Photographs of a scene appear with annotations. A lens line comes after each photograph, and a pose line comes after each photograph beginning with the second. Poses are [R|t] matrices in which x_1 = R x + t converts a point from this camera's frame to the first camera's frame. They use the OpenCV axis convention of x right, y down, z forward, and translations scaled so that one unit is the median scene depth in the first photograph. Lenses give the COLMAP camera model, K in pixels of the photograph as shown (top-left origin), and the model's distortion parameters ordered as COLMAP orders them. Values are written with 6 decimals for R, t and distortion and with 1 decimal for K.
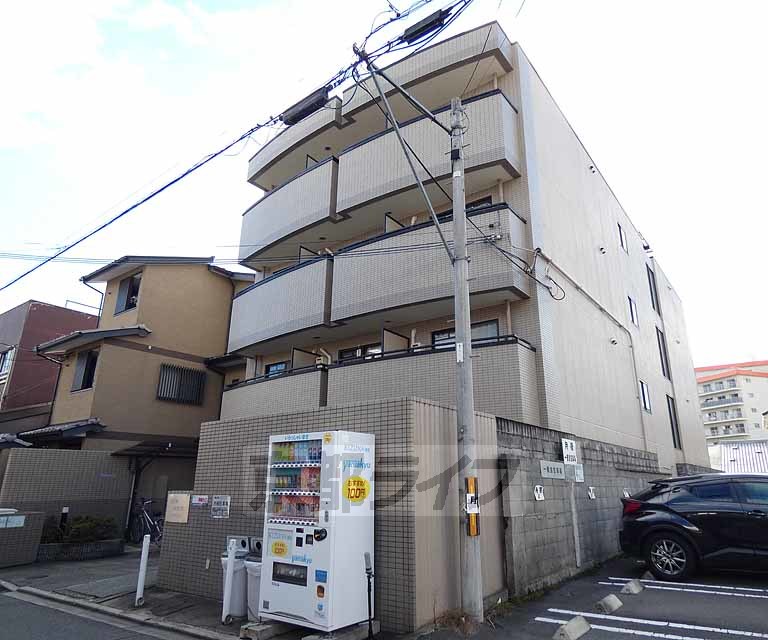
lens RADIAL K [[509.0, 0, 393.1], [0, 509.0, 316.9], [0, 0, 1]] dist [-0.005370, -0.000388]
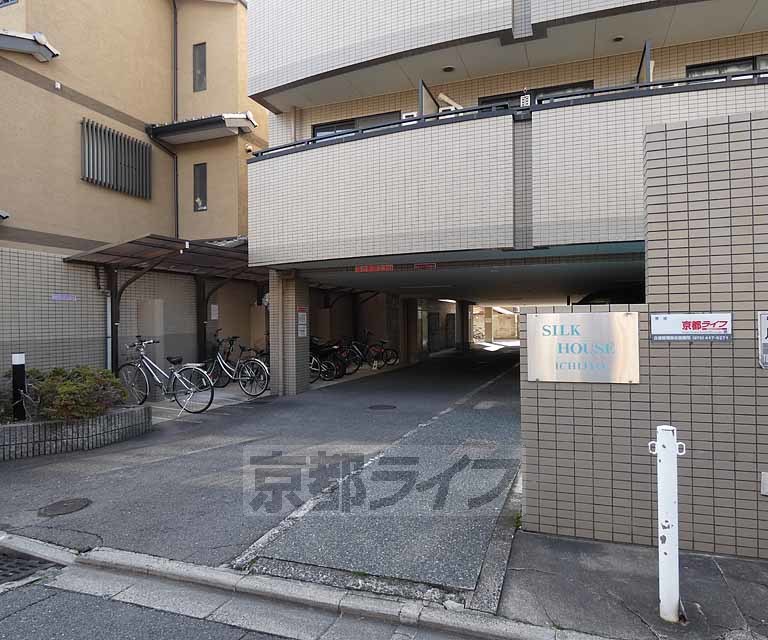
lens RADIAL K [[515.7, 0, 384.0], [0, 515.7, 320.0], [0, 0, 1]] dist [0.003203, 0.005528]
pose [[0.959787, -0.008132, 0.280612, -0.378760], [-0.078480, 0.951954, 0.296015, 0.140534], [-0.269537, -0.306134, 0.913034, 0.384414]]
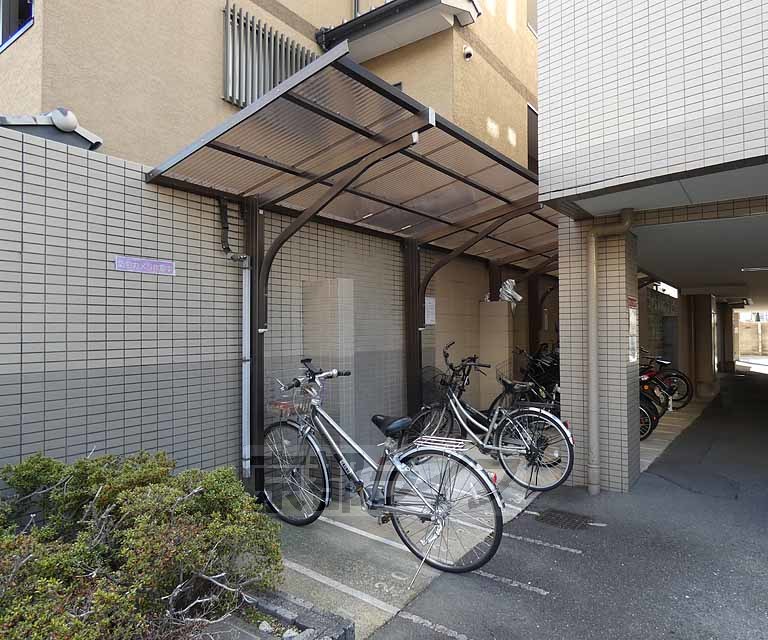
lens RADIAL K [[509.0, 0, 393.1], [0, 509.0, 316.9], [0, 0, 1]] dist [-0.005370, -0.000388]
pose [[0.999714, -0.001356, 0.023866, -0.445113], [-0.005481, 0.958788, 0.284070, 0.262023], [-0.023267, -0.284119, 0.958507, 0.753783]]
